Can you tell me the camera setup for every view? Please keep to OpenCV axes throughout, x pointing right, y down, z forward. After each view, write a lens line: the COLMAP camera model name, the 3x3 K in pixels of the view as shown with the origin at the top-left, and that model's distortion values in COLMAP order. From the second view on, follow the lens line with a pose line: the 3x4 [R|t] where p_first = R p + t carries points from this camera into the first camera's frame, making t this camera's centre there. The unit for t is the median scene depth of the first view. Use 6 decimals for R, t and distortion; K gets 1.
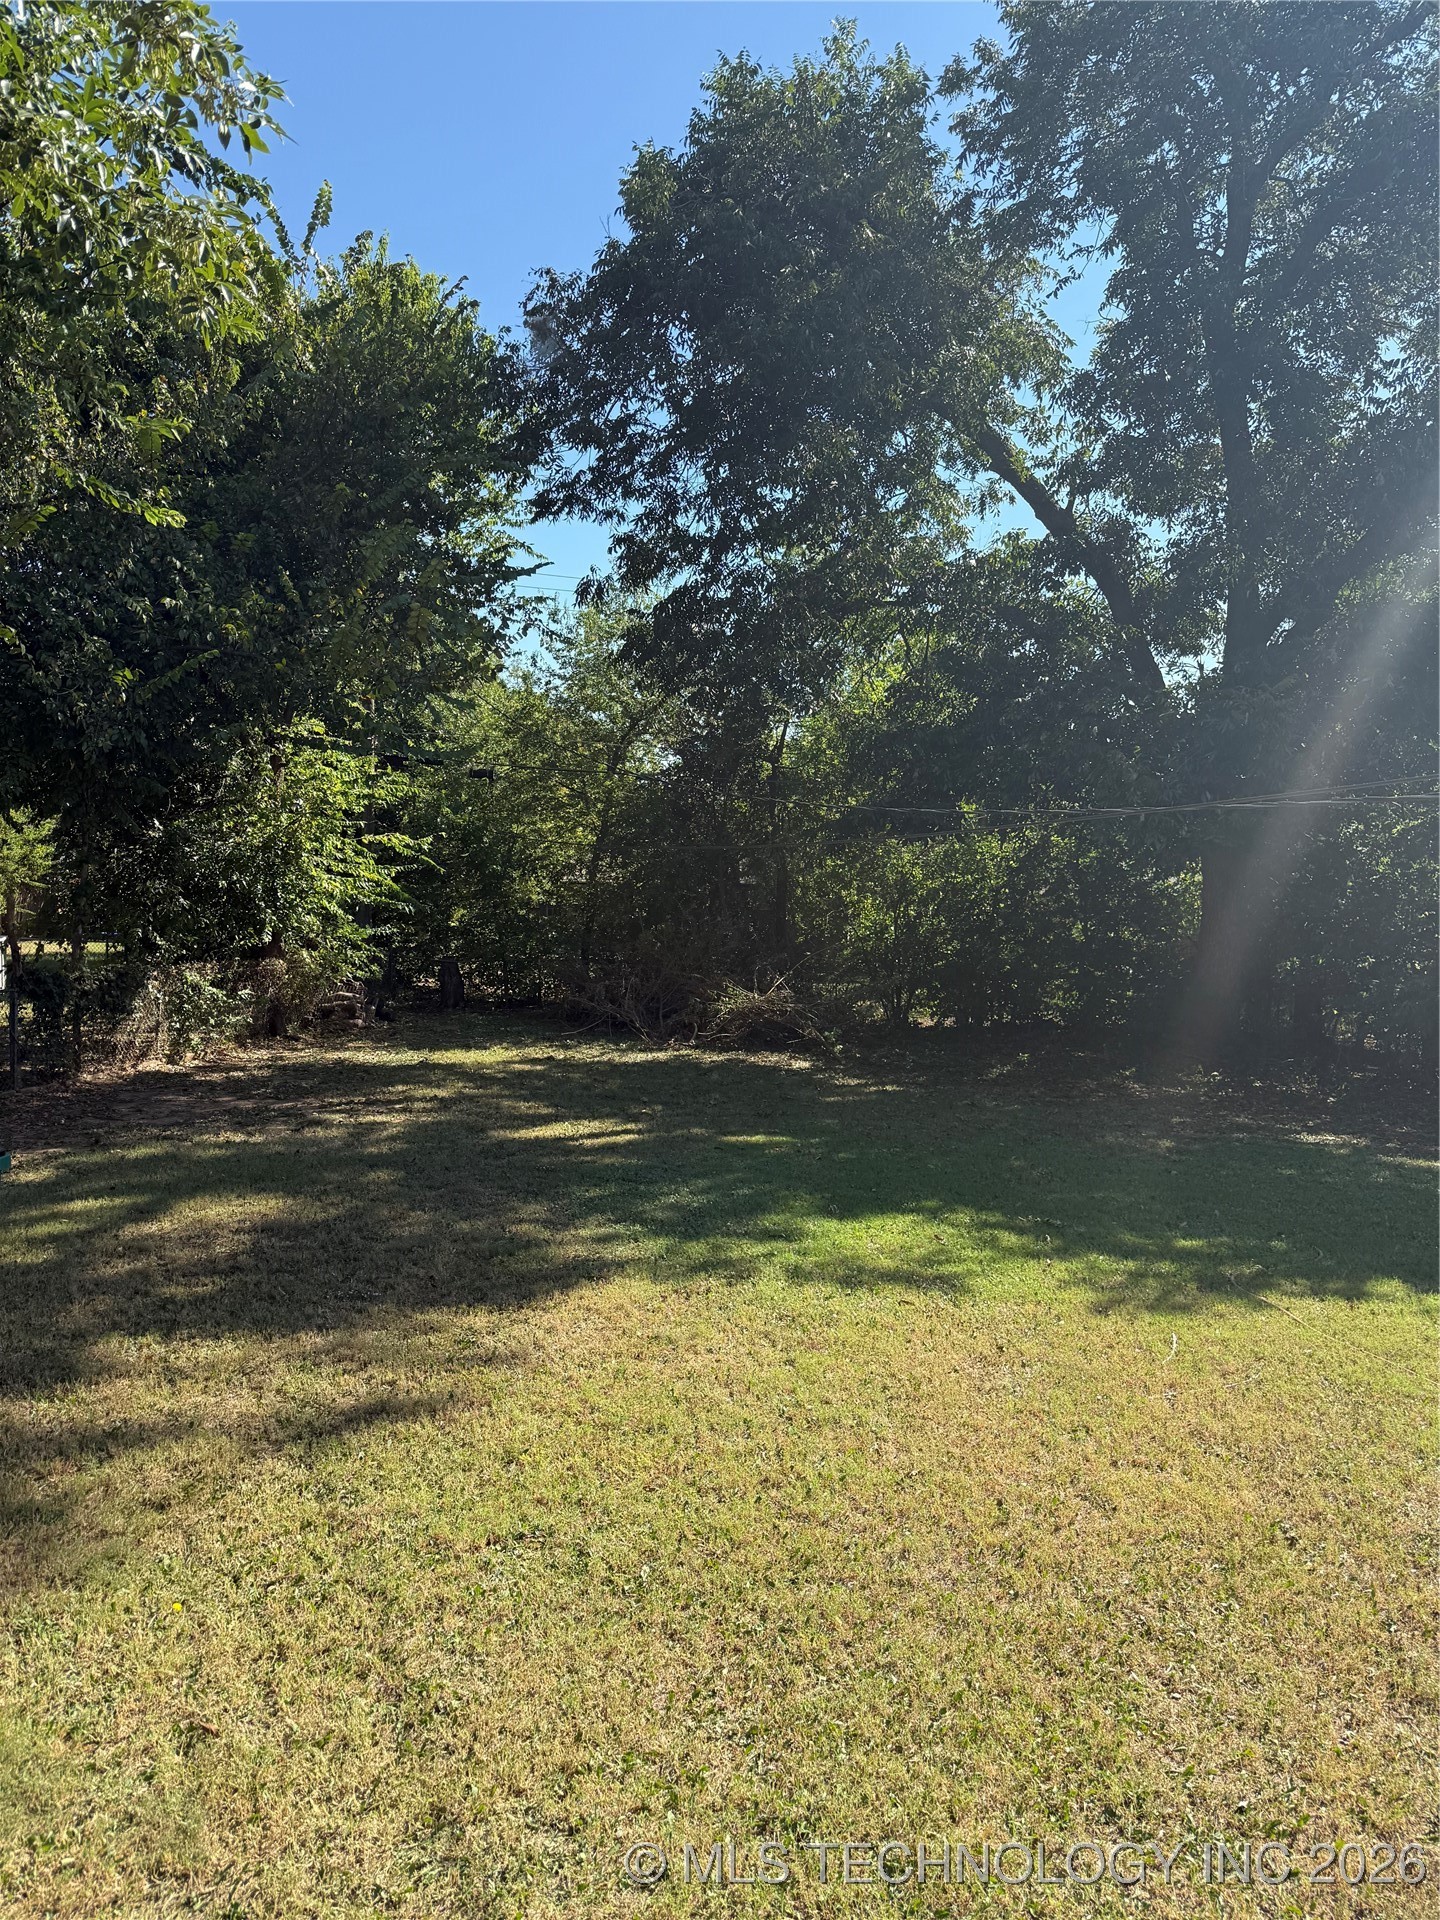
lens RADIAL K [[1376.8, 0, 720.0], [0, 1376.8, 960.0], [0, 0, 1]] dist [0.054070, -0.007268]
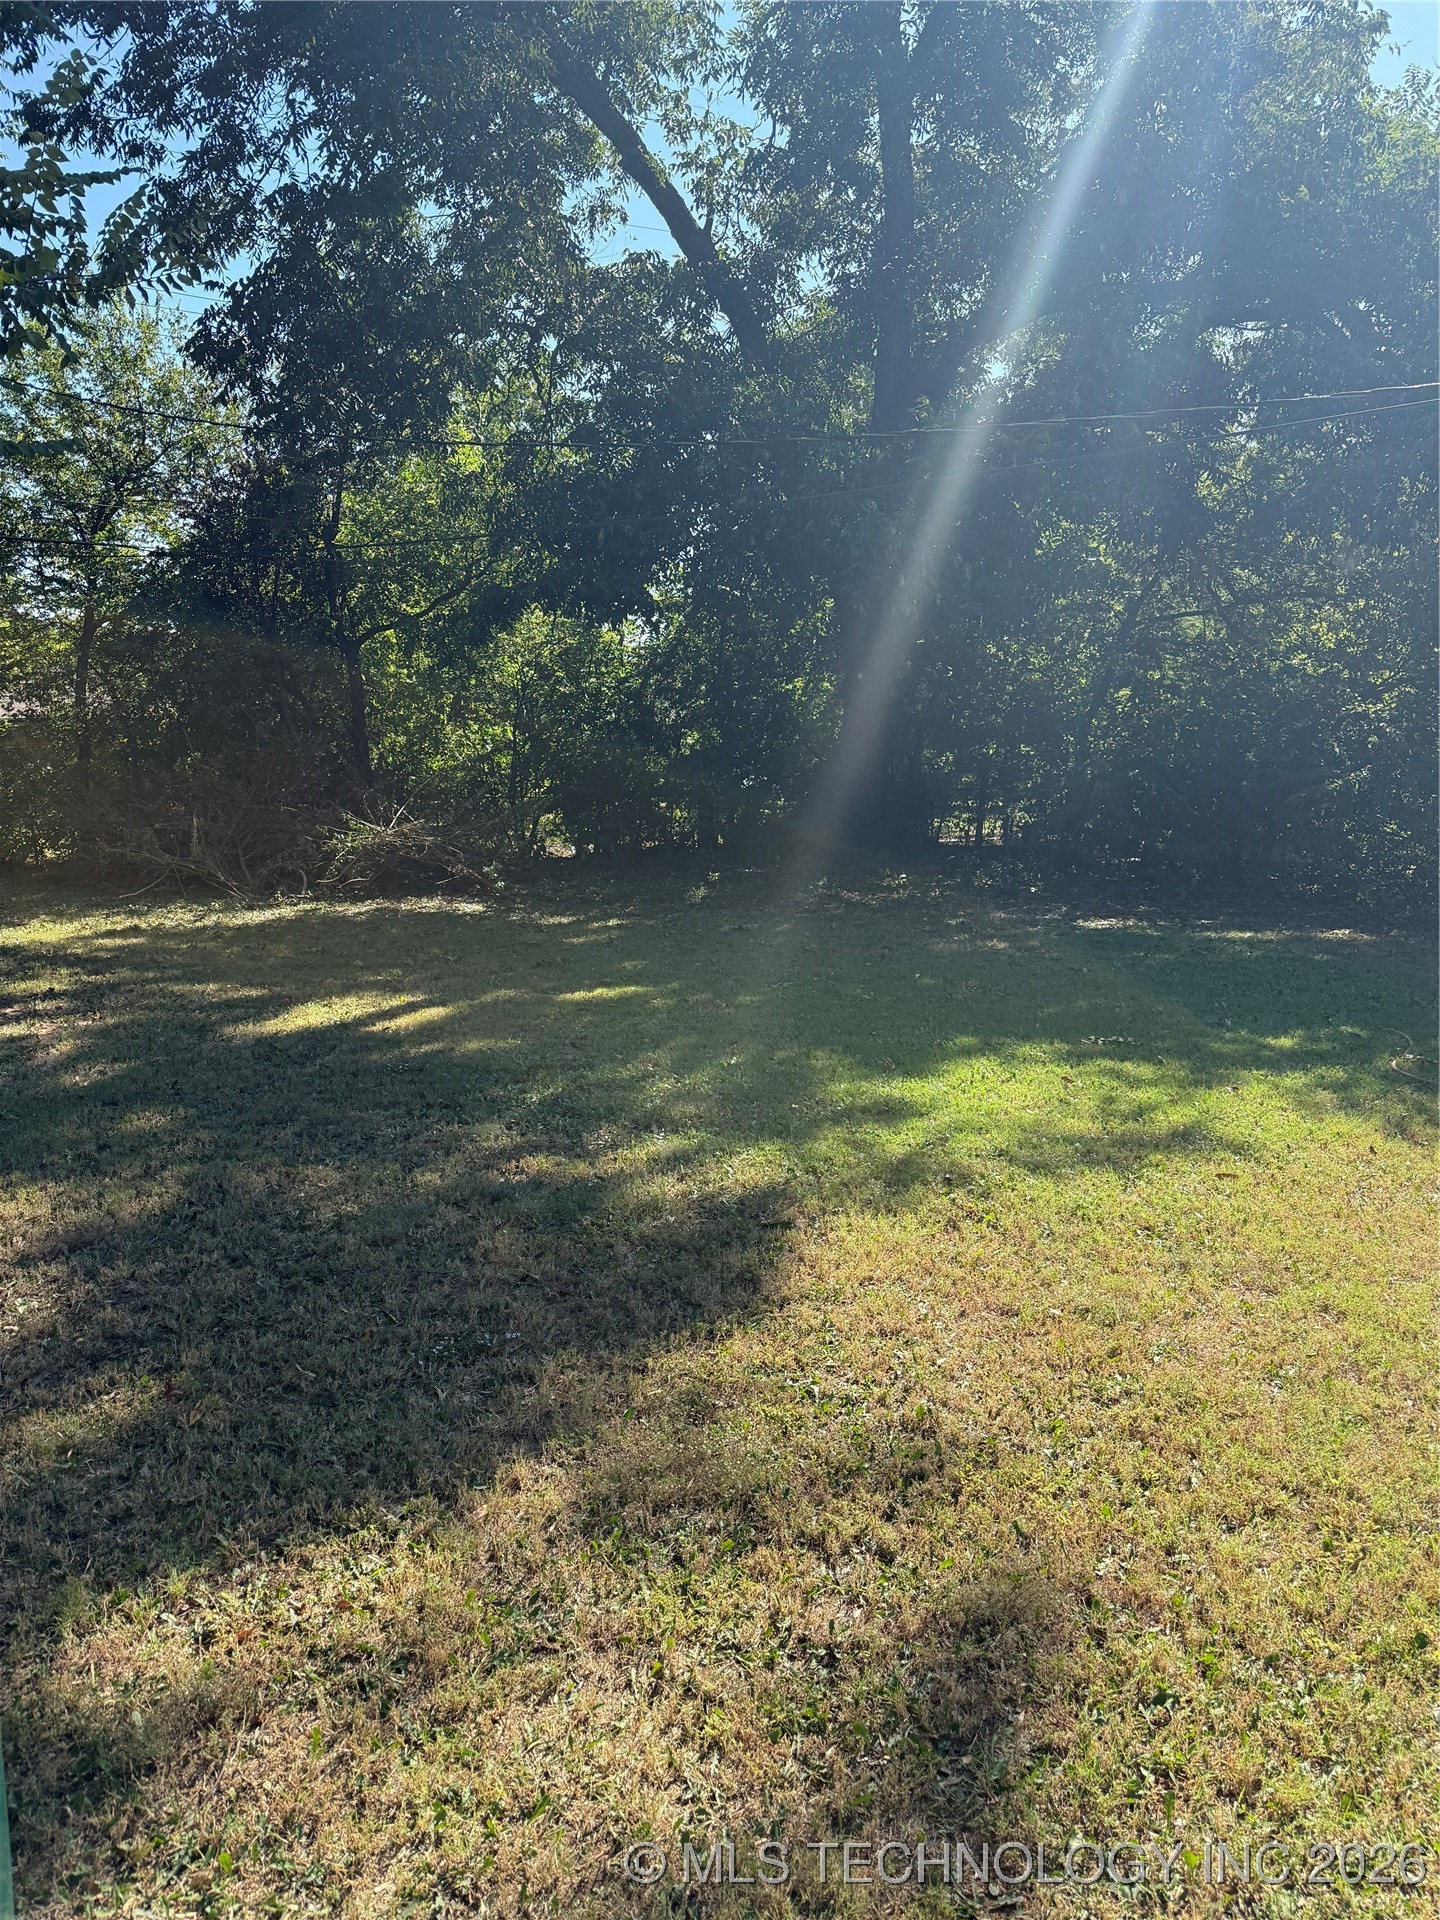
lens RADIAL K [[1372.7, 0, 720.0], [0, 1372.7, 960.0], [0, 0, 1]] dist [-0.007844, -0.008467]
pose [[0.903919, -0.103109, 0.415088, -0.137870], [0.059213, 0.991329, 0.117303, 0.020578], [-0.423584, -0.081454, 0.902187, 0.212224]]
